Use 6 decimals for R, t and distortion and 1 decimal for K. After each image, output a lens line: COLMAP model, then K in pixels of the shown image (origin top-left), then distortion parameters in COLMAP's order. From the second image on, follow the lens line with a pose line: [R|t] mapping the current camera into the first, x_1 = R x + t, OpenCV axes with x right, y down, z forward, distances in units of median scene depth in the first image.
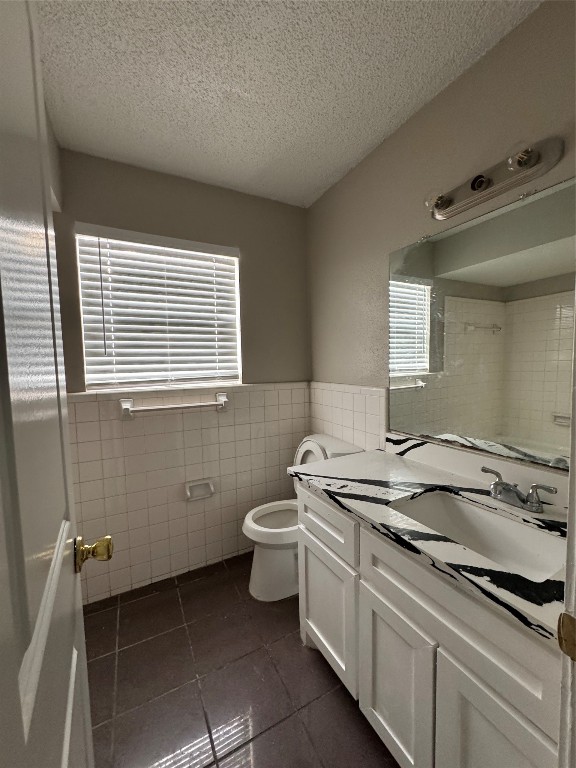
lens RADIAL K [[307.3, 0, 288.0], [0, 307.3, 384.0], [0, 0, 1]] dist [-0.000283, -0.000213]
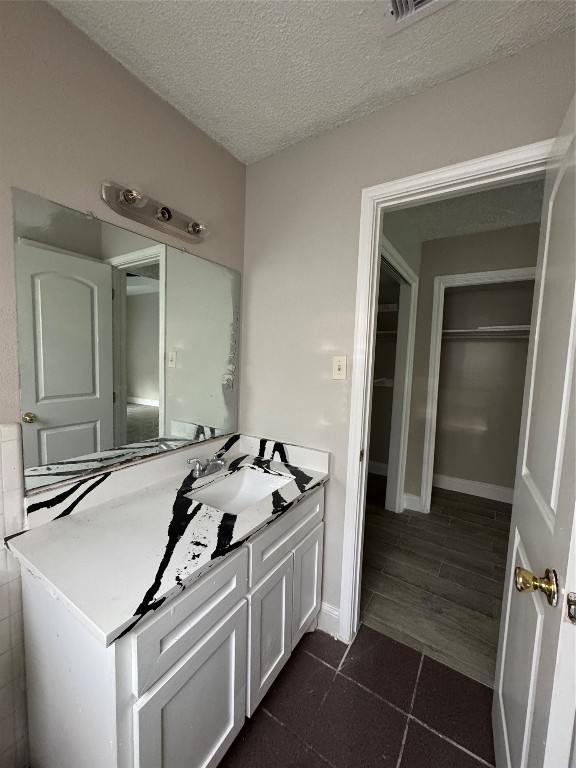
lens RADIAL K [[307.3, 0, 288.0], [0, 307.3, 384.0], [0, 0, 1]] dist [-0.000283, -0.000213]
pose [[-0.485778, -0.068009, 0.871432, -0.586563], [0.044634, 0.993738, 0.102435, -0.135021], [-0.872942, 0.088656, -0.479701, 1.172112]]
